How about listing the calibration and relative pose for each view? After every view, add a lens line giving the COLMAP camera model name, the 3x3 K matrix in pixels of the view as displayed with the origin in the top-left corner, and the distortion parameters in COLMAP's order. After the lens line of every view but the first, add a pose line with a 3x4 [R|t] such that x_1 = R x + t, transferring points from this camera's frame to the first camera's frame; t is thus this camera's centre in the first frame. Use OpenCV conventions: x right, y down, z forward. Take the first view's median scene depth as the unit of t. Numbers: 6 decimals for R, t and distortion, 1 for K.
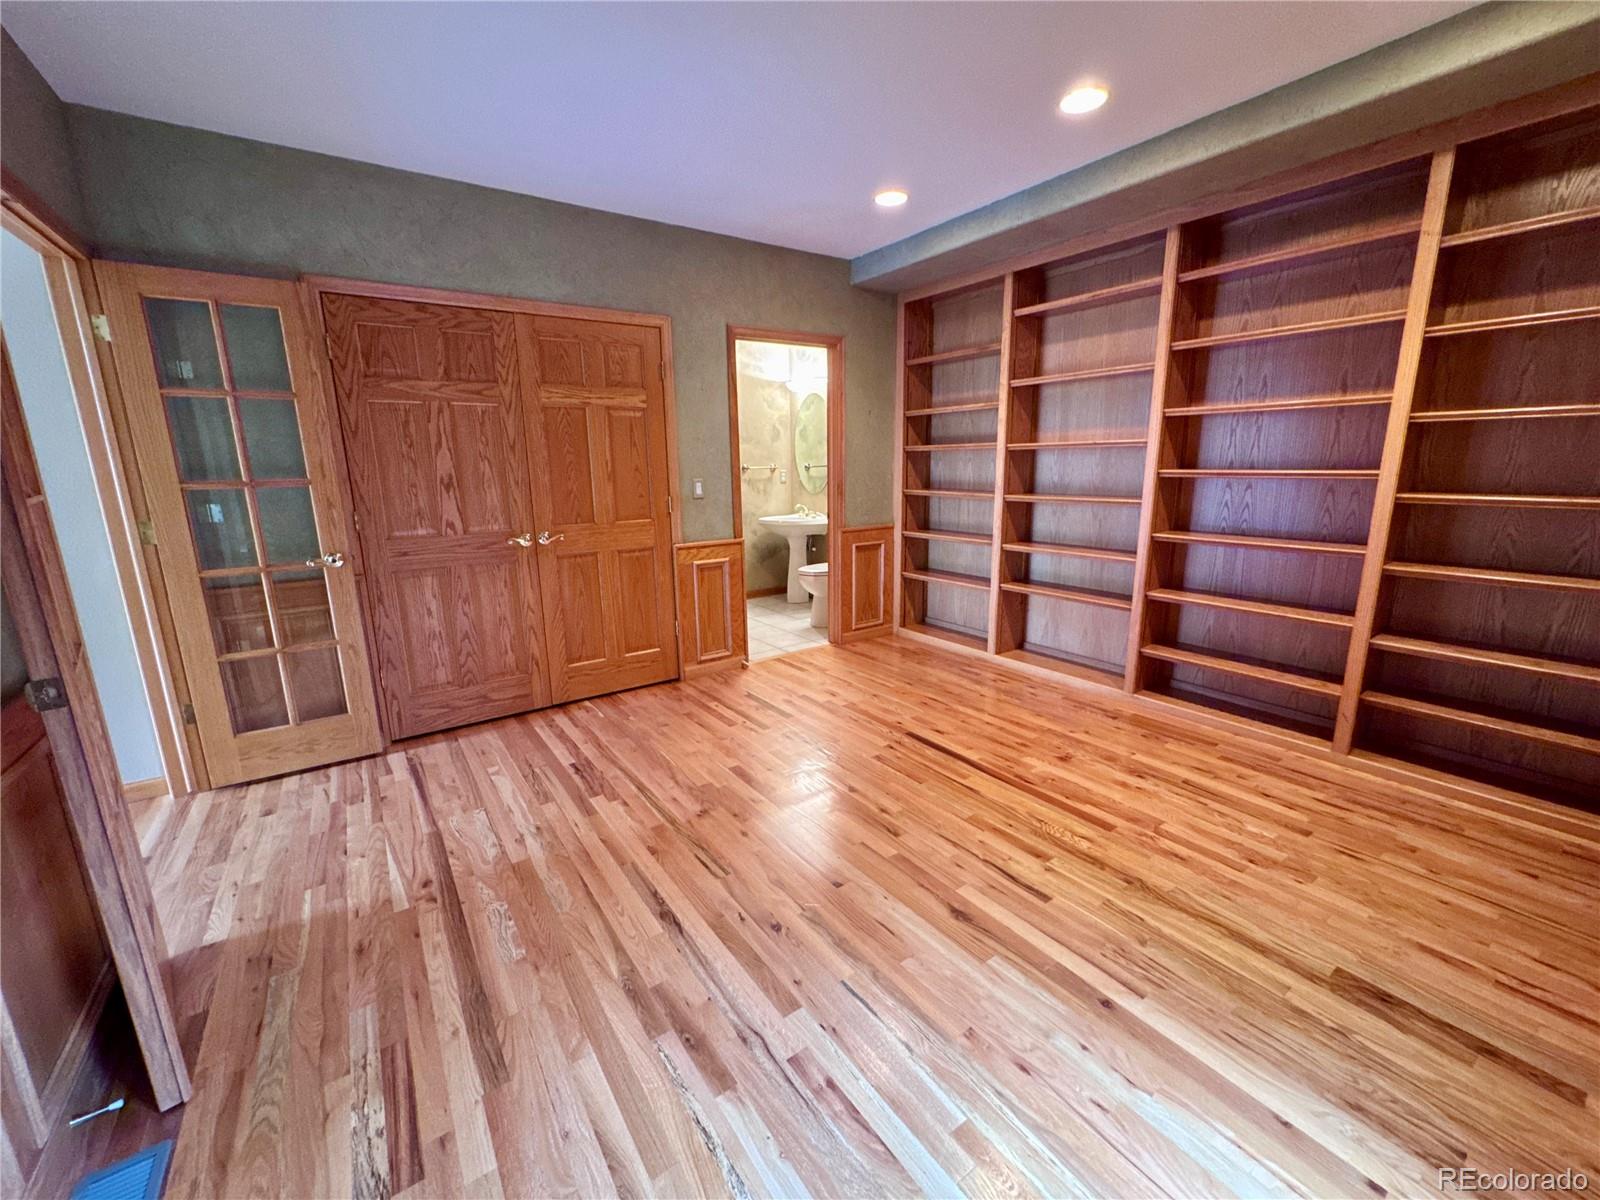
lens RADIAL K [[638.8, 0, 800.0], [0, 638.8, 600.0], [0, 0, 1]] dist [-0.002013, -0.000146]
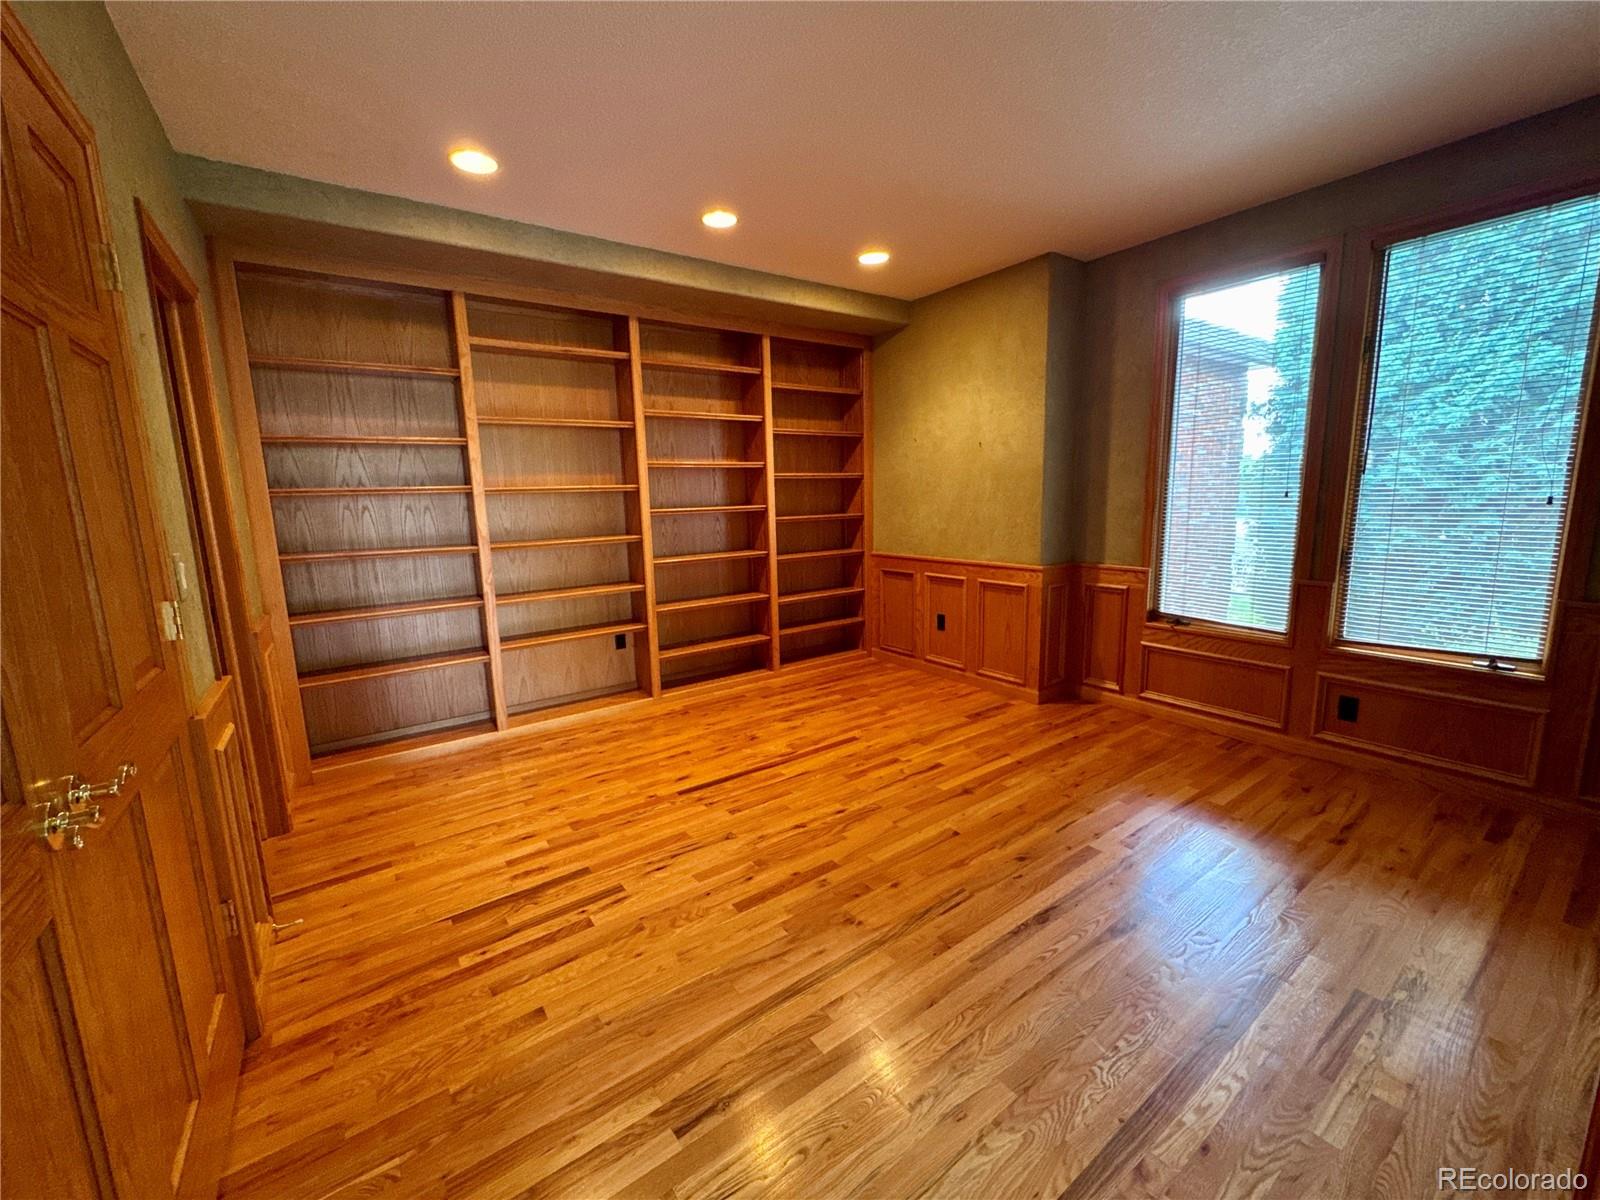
lens RADIAL K [[638.8, 0, 800.0], [0, 638.8, 600.0], [0, 0, 1]] dist [-0.002013, -0.000146]
pose [[-0.006727, -0.150217, 0.988630, -0.811837], [0.237864, 0.960035, 0.147491, -0.177848], [-0.971275, 0.236152, 0.029273, 0.859581]]
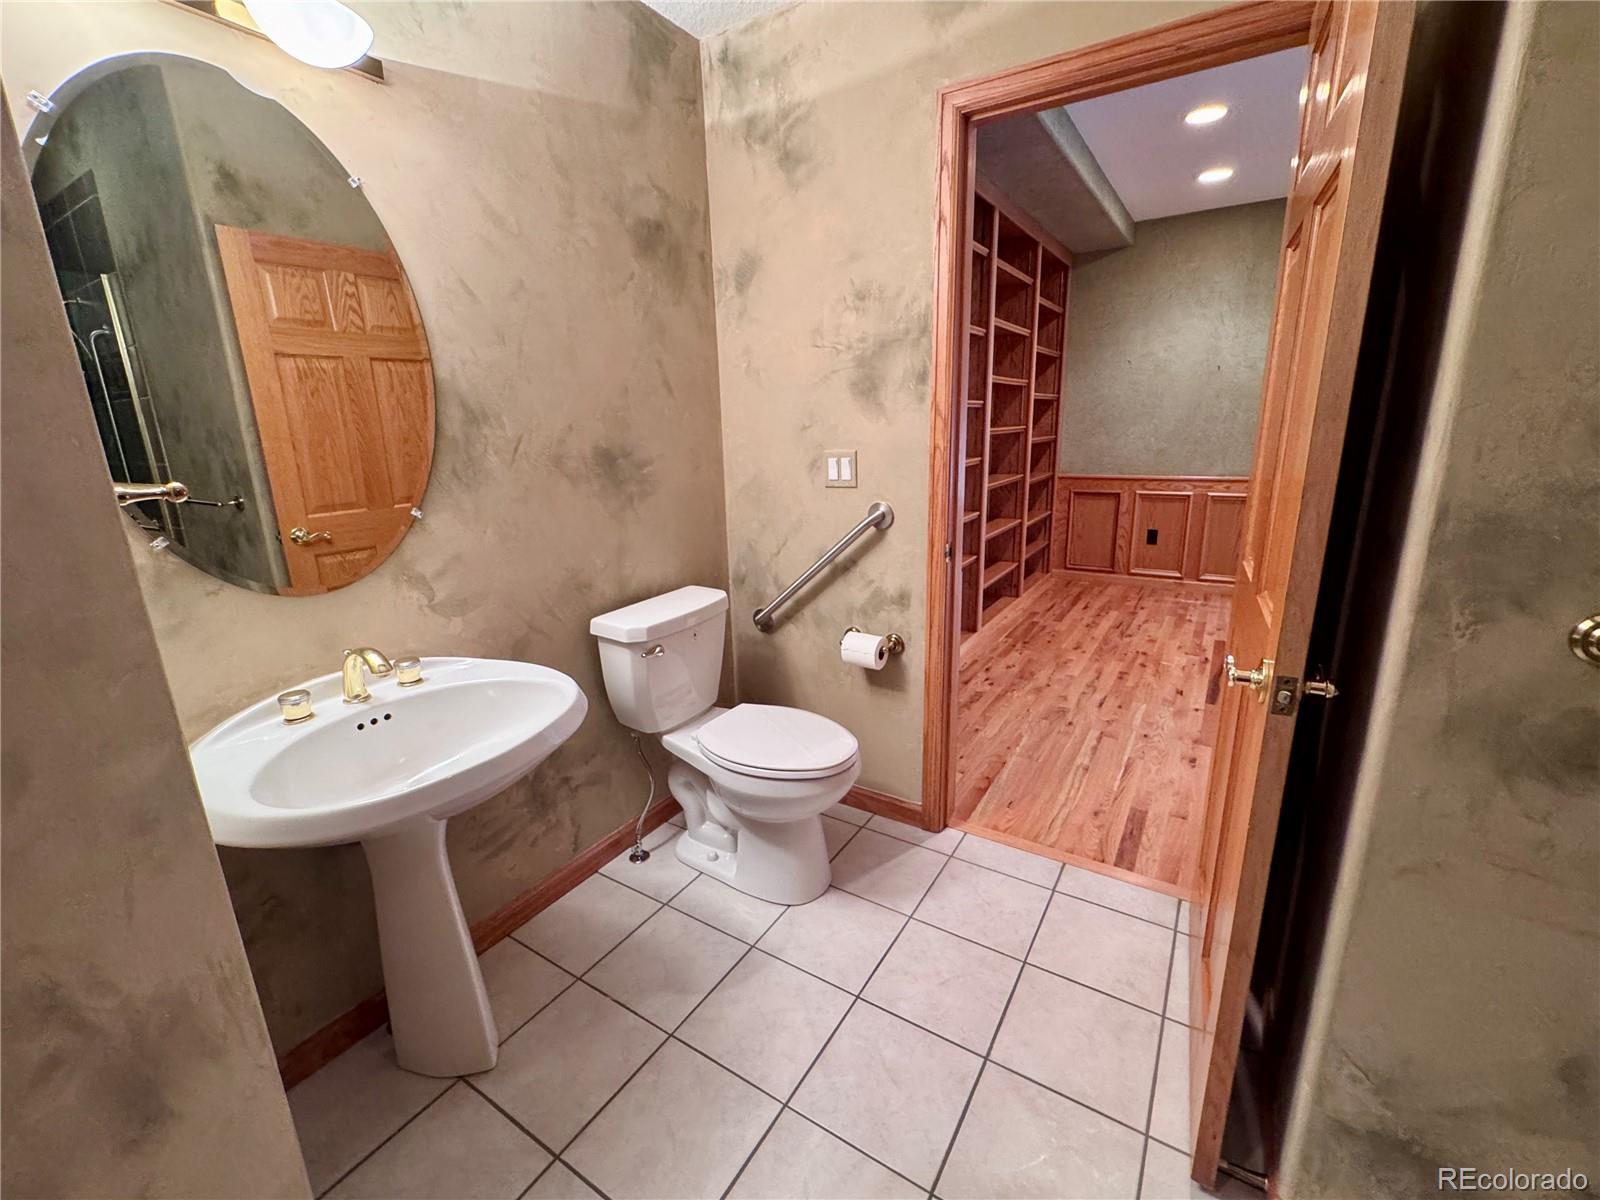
lens RADIAL K [[676.6, 0, 800.0], [0, 676.6, 600.0], [0, 0, 1]] dist [-0.002185, -0.000023]
pose [[-0.374044, -0.212772, 0.902673, -0.549166], [0.229538, 0.921803, 0.312396, -0.446944], [-0.898556, 0.324047, -0.295956, 2.083285]]
